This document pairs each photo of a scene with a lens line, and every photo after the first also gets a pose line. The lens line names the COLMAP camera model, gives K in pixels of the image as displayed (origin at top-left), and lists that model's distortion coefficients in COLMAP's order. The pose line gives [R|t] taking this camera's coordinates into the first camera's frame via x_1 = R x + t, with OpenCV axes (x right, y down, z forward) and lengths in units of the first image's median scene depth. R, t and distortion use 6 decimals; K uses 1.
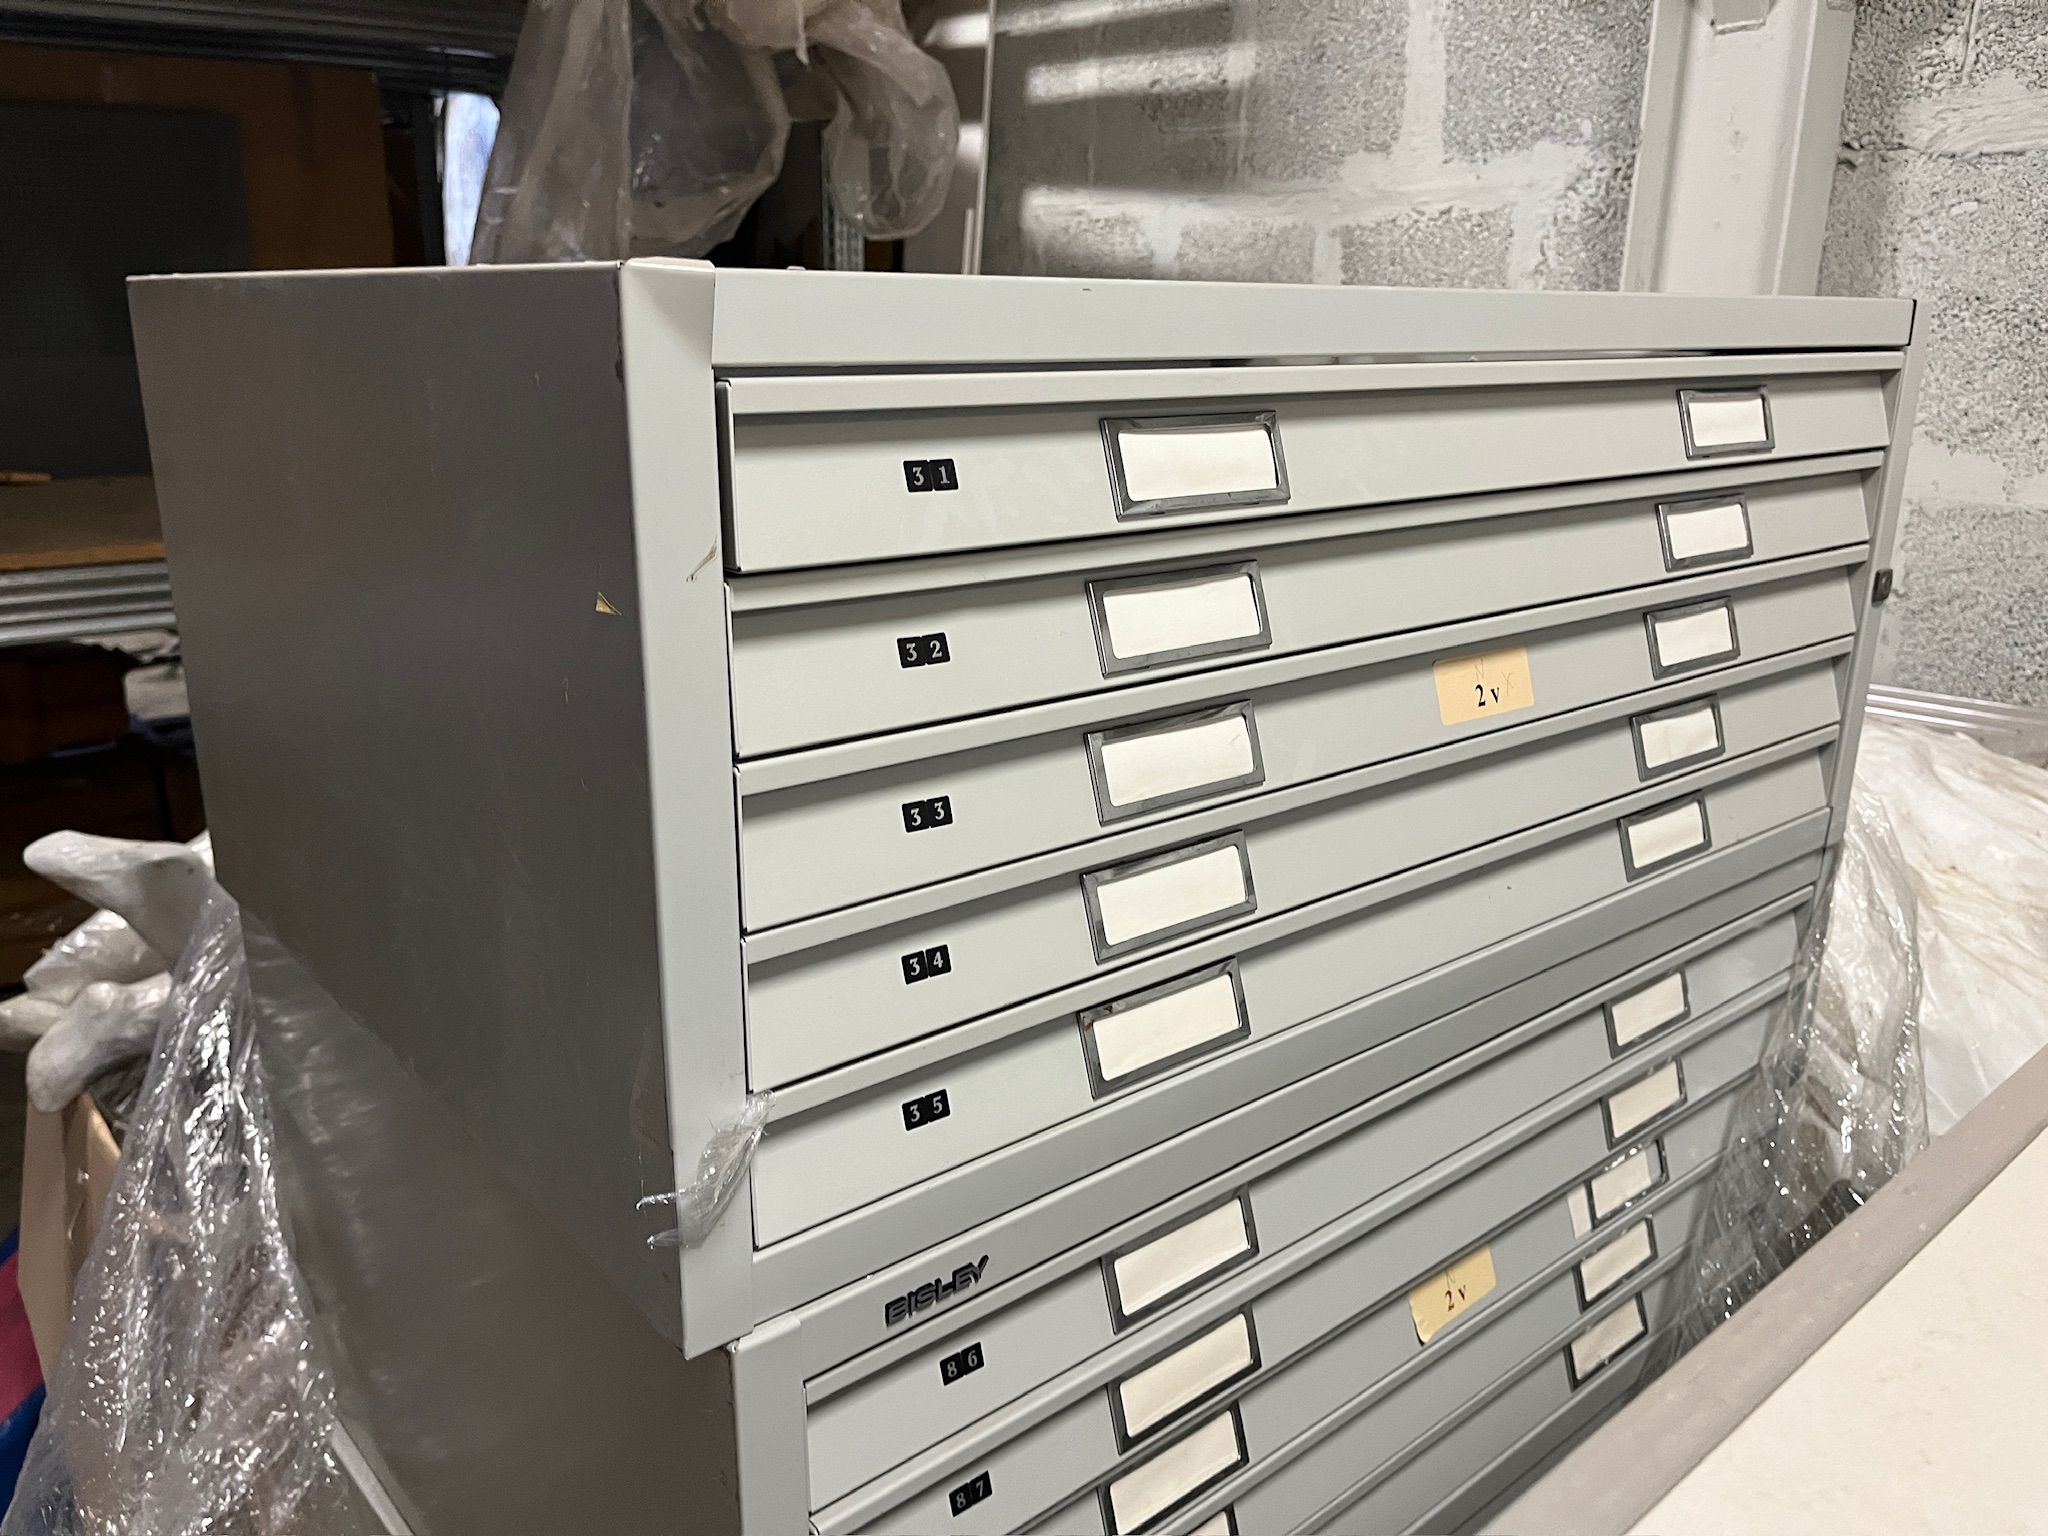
lens RADIAL K [[1544.5, 0, 1044.7], [0, 1544.5, 765.4], [0, 0, 1]] dist [0.081692, -0.120016]
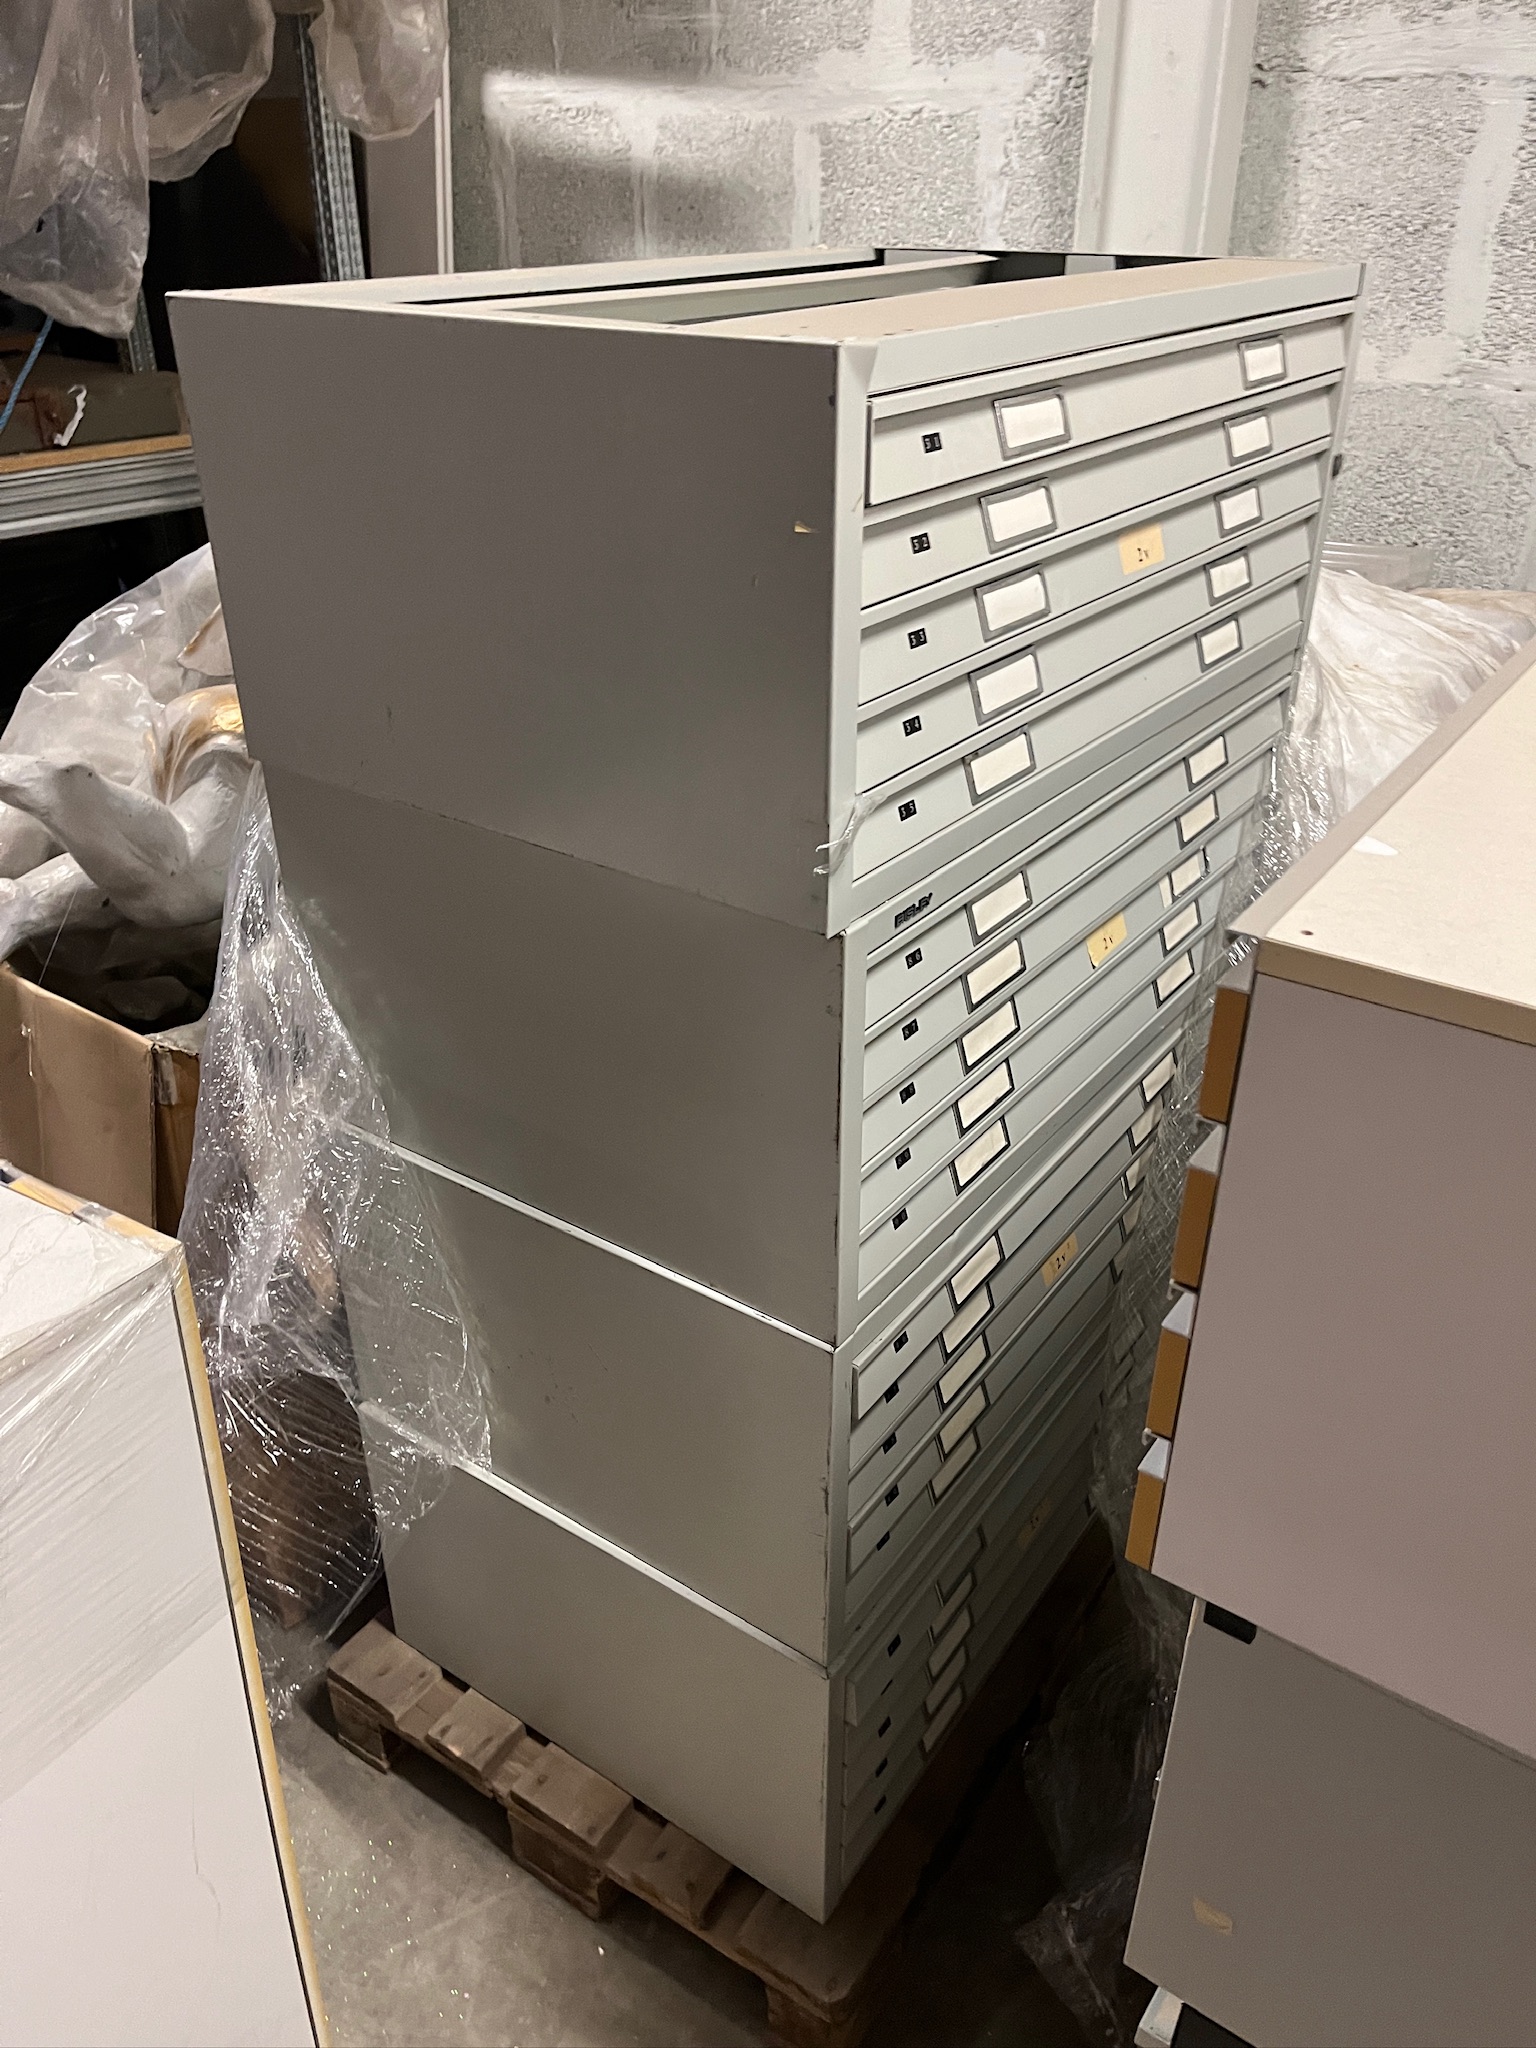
lens RADIAL K [[1544.5, 0, 793.8], [0, 1544.5, 1024.1], [0, 0, 1]] dist [0.081692, -0.120016]
pose [[0.971144, -0.125452, 0.202834, -0.380387], [0.077444, 0.970267, 0.229313, 0.024430], [-0.225571, -0.206988, 0.951984, -0.470544]]
